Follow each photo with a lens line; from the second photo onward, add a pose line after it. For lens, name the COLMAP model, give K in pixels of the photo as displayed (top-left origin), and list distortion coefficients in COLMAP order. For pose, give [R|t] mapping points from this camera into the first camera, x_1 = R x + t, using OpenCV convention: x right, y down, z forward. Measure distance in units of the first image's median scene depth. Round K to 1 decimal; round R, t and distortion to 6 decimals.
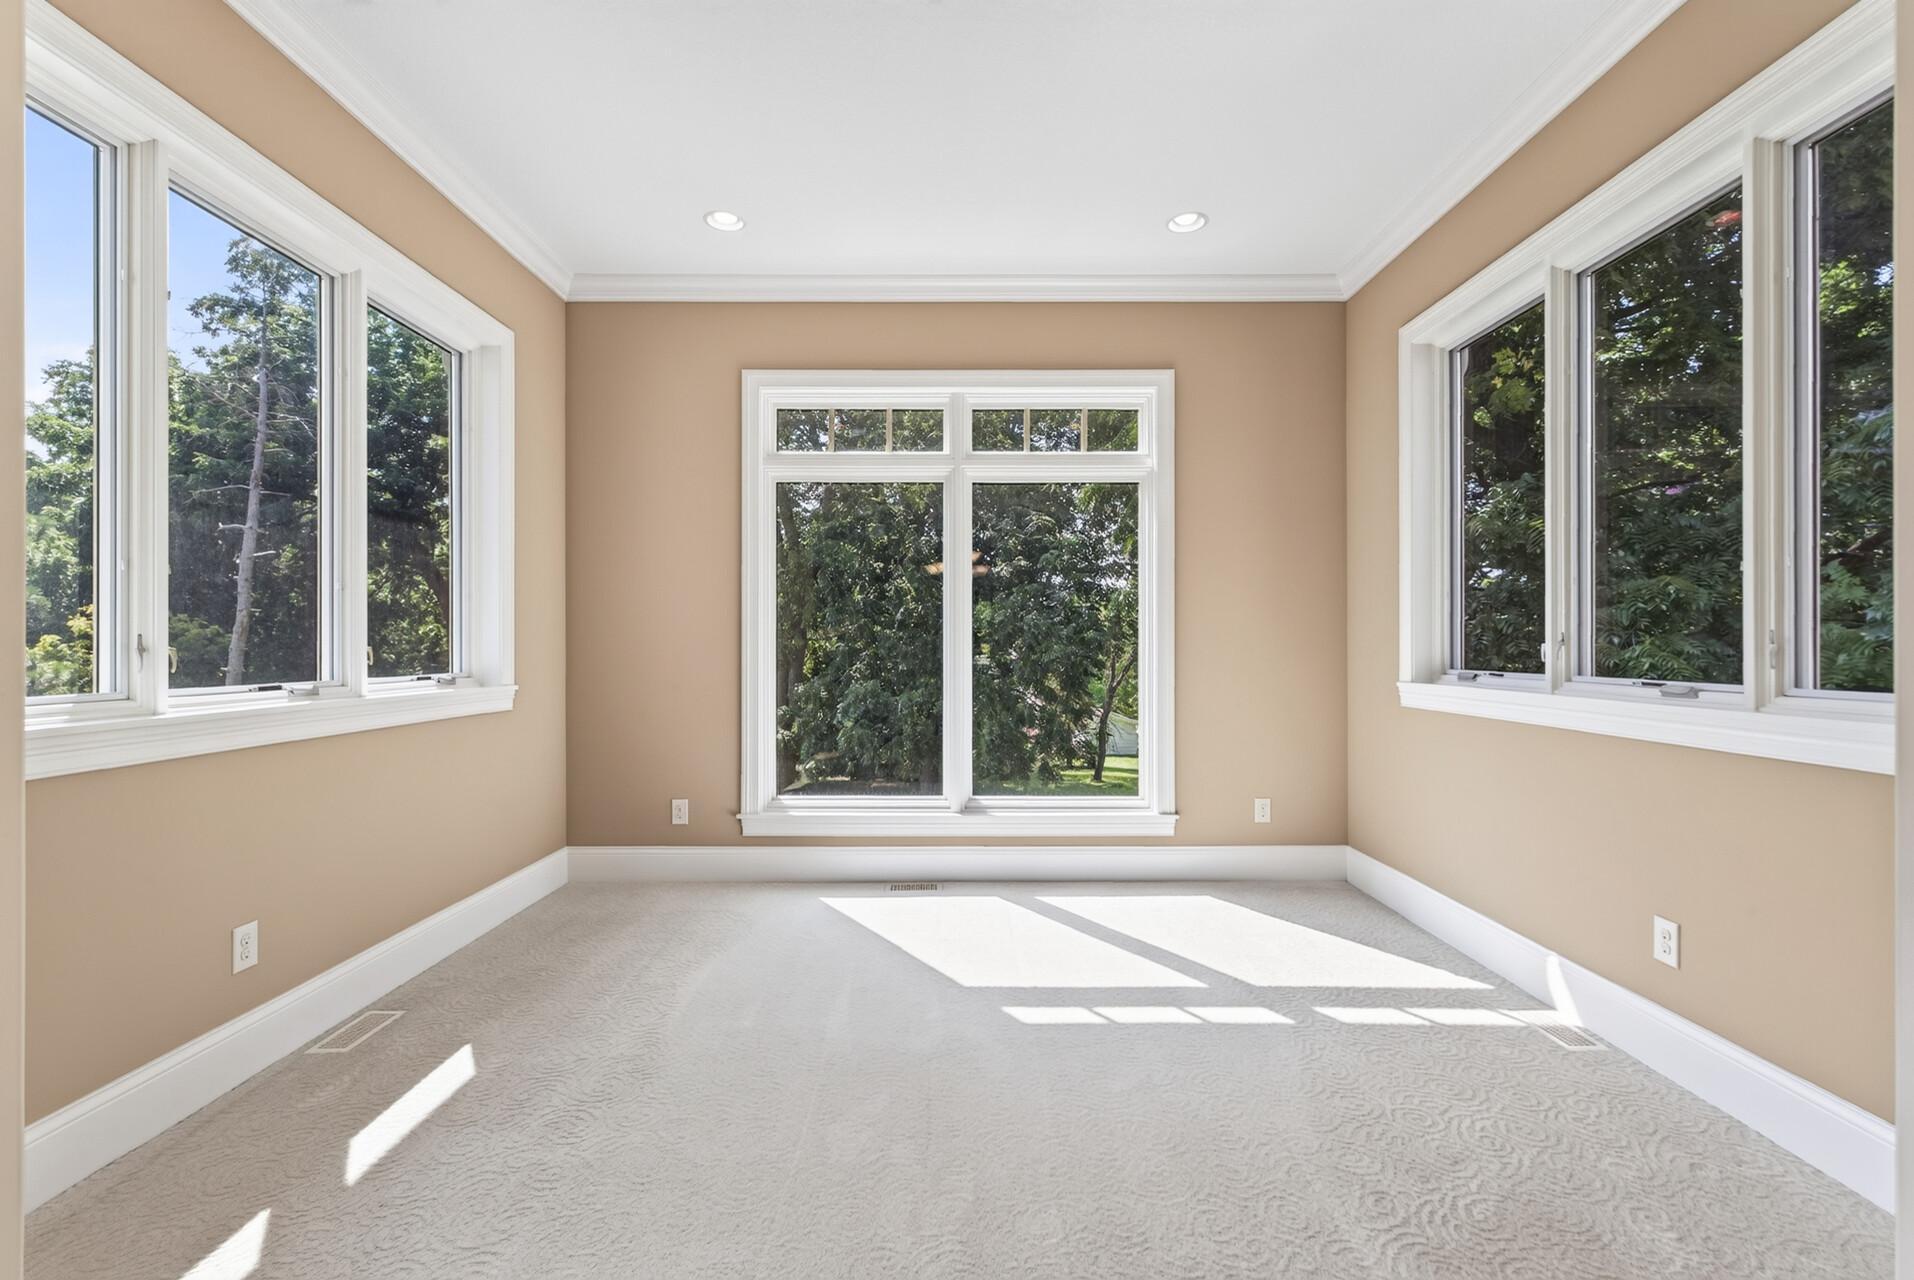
lens RADIAL K [[856.1, 0, 968.9], [0, 856.1, 635.5], [0, 0, 1]] dist [0.007536, 0.000027]
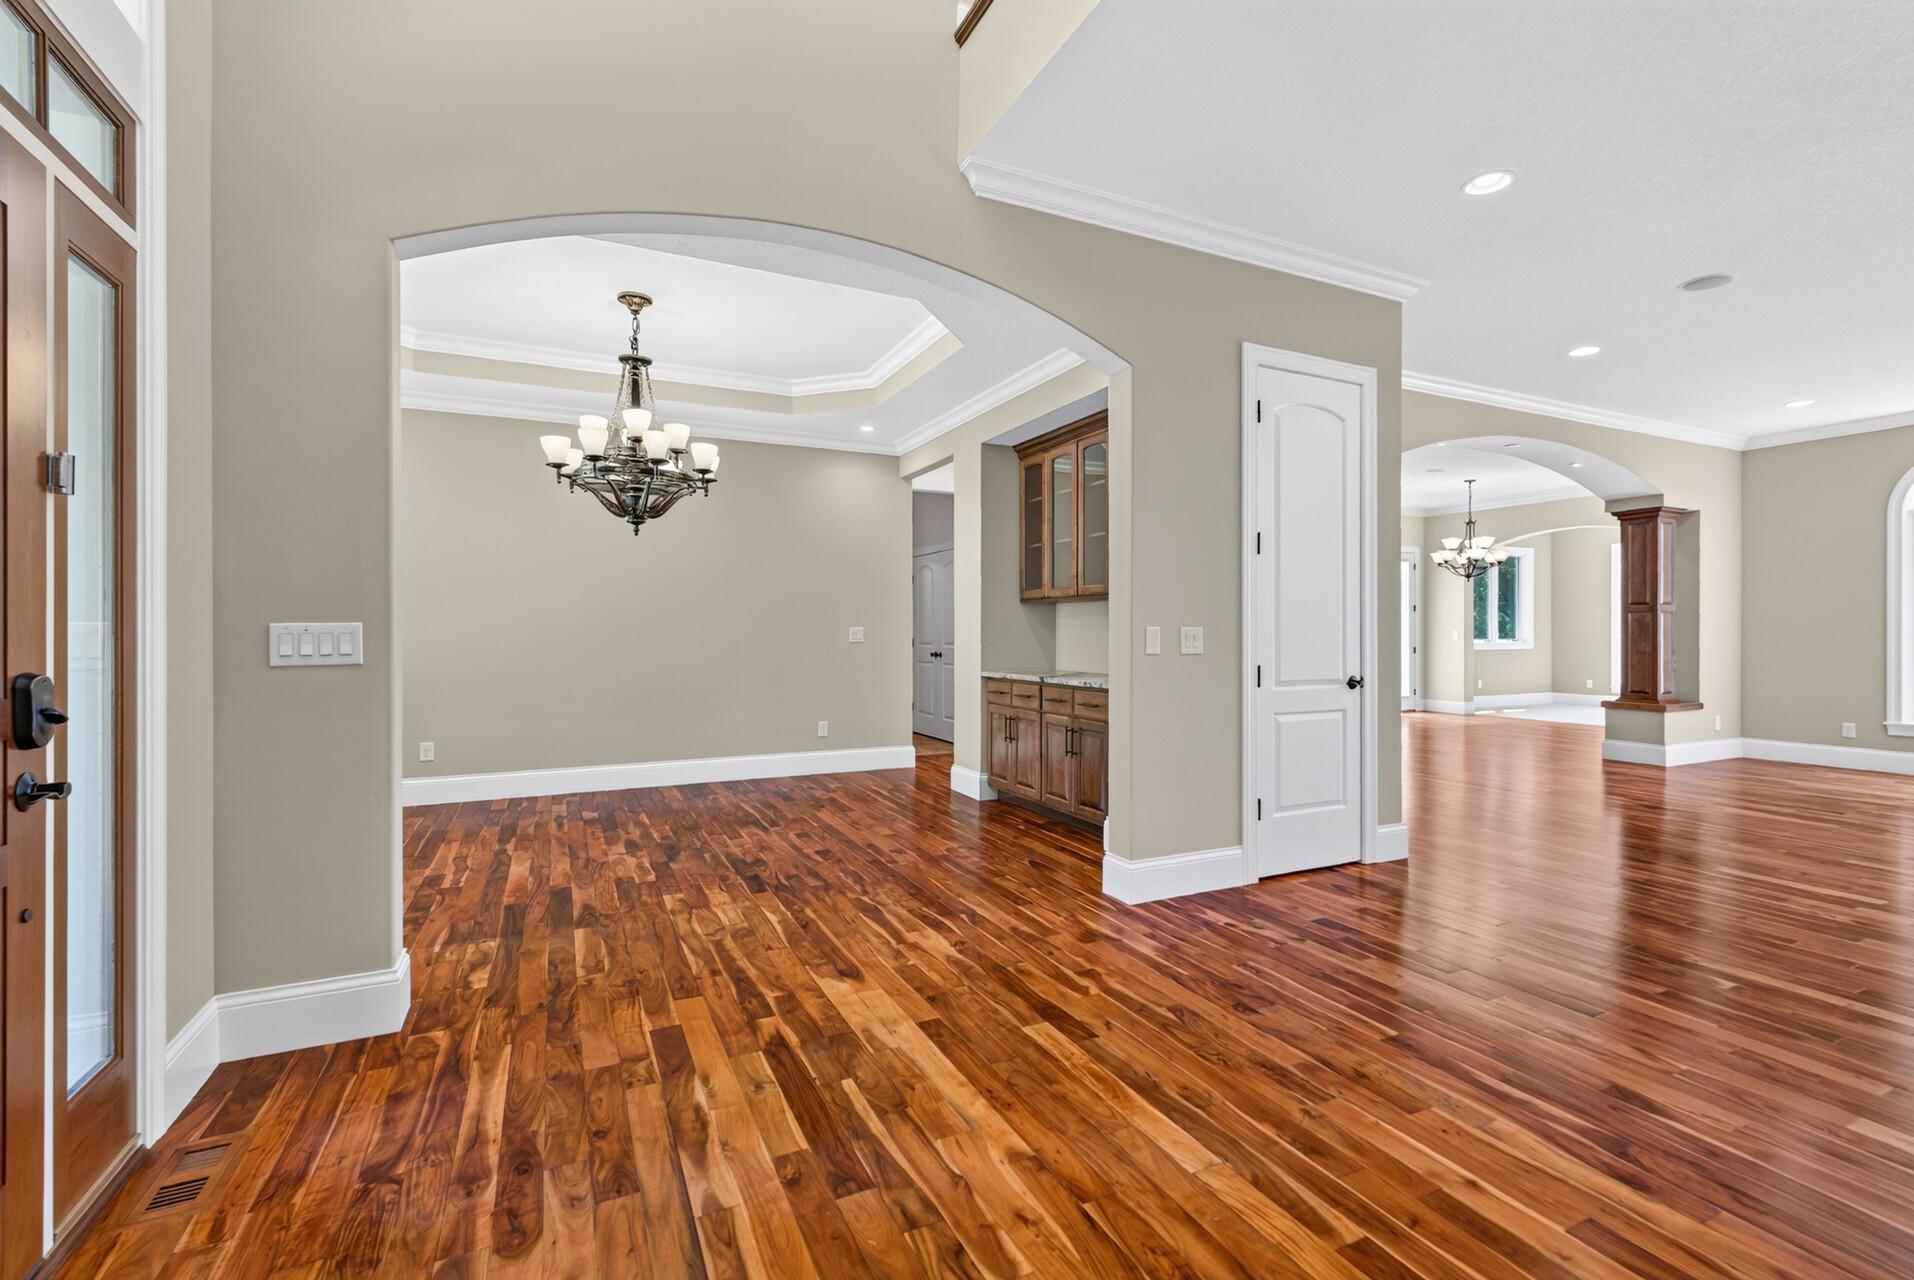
lens RADIAL K [[856.1, 0, 968.9], [0, 856.1, 635.5], [0, 0, 1]] dist [0.007536, 0.000027]
pose [[0.436266, 0.003250, -0.899812, 1.503107], [0.008751, 0.999931, 0.007854, -0.020381], [0.899775, -0.011301, 0.436207, -2.424200]]
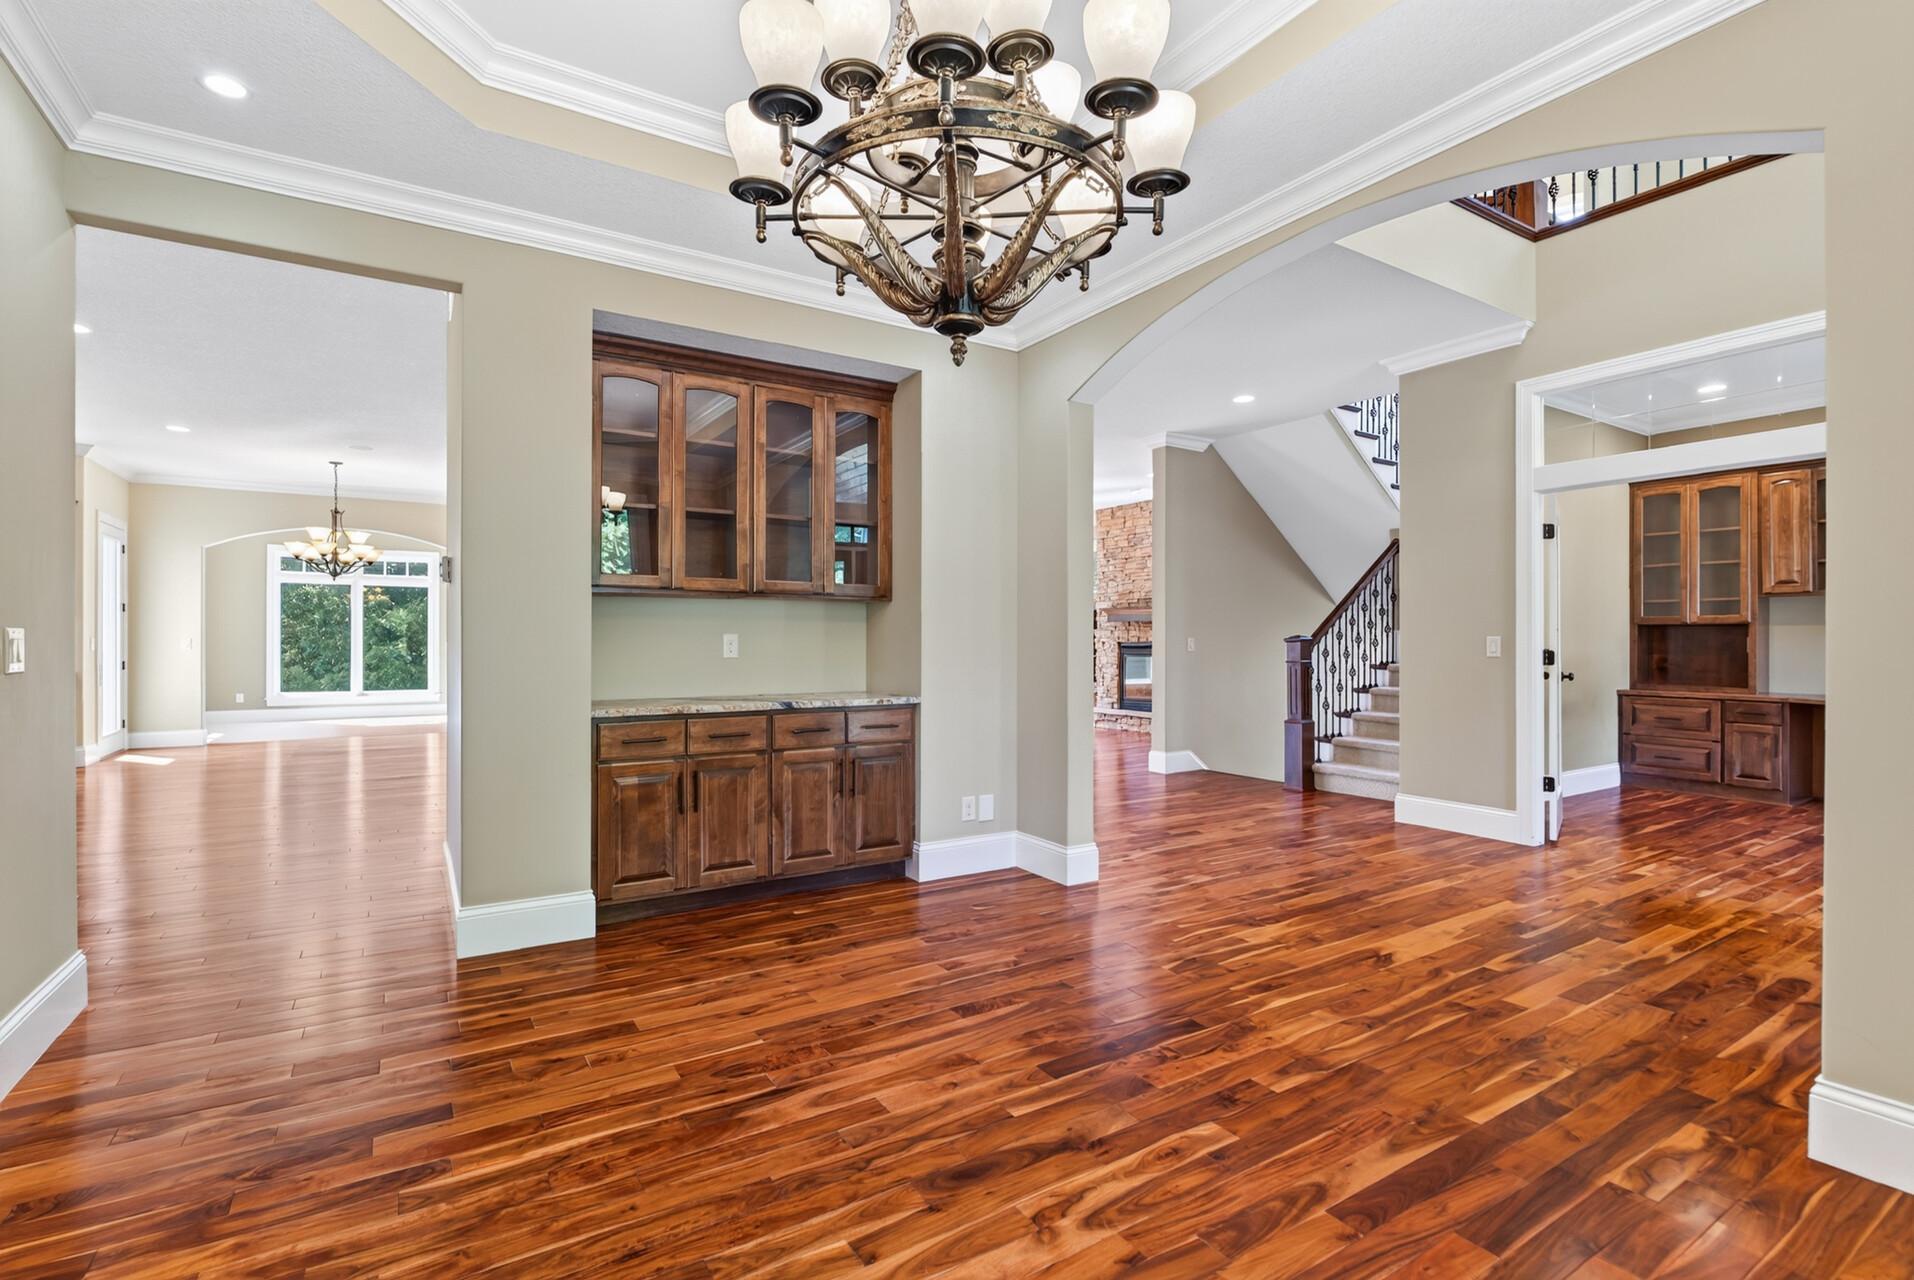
lens RADIAL K [[874.2, 0, 963.5], [0, 874.2, 640.2], [0, 0, 1]] dist [-0.012326, -0.000399]
pose [[0.843071, -0.000180, 0.537803, 0.140558], [-0.005027, 0.999954, 0.008215, -0.023232], [-0.537779, -0.009630, 0.843031, -2.660140]]
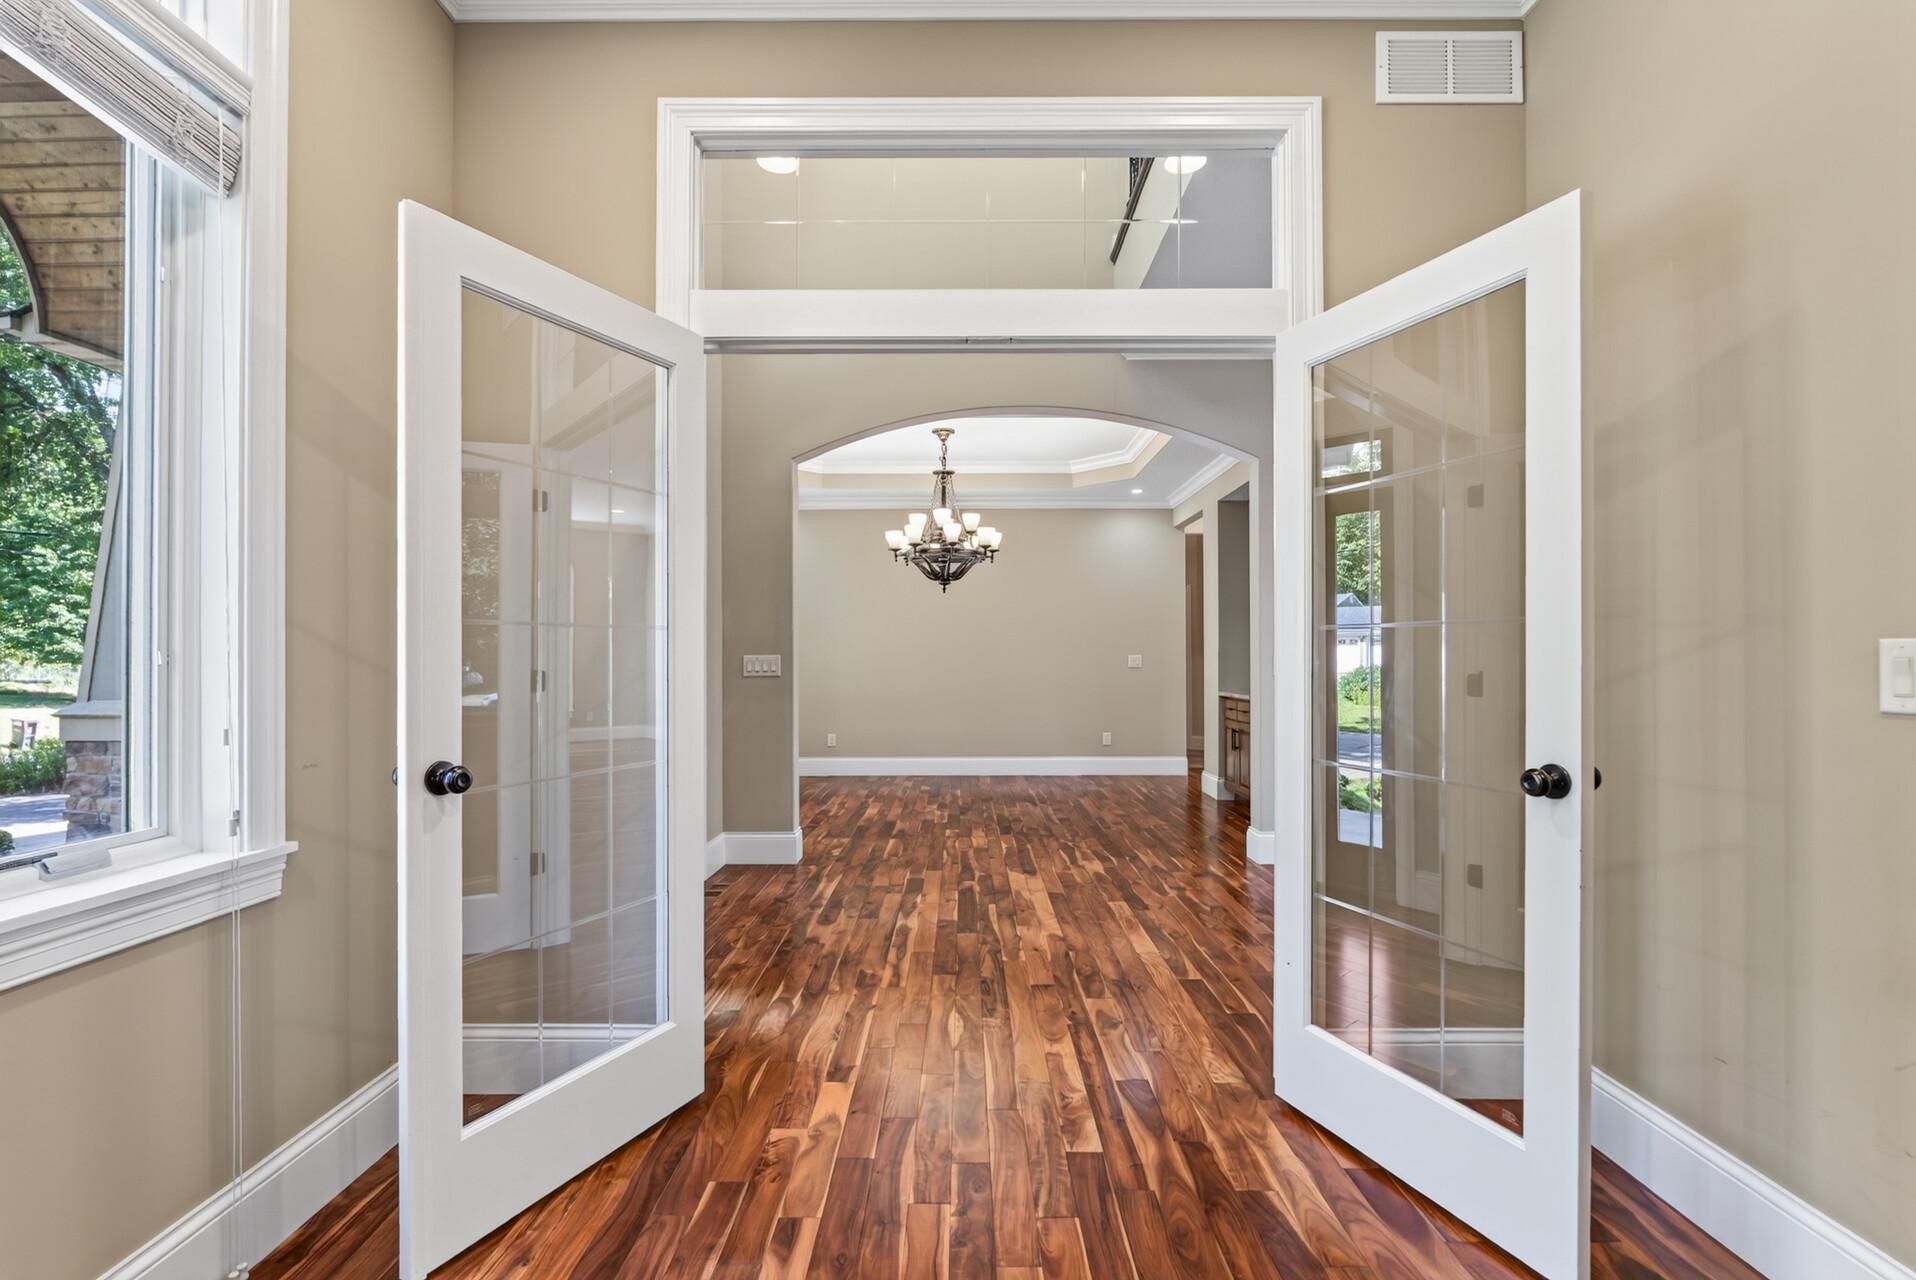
lens RADIAL K [[909.2, 0, 956.2], [0, 909.2, 664.9], [0, 0, 1]] dist [0.001656, 0.000020]
pose [[-0.012131, 0.005178, -0.999913, 2.006316], [0.010469, 0.999932, 0.005051, -0.017265], [0.999872, -0.010407, -0.012184, -2.291850]]
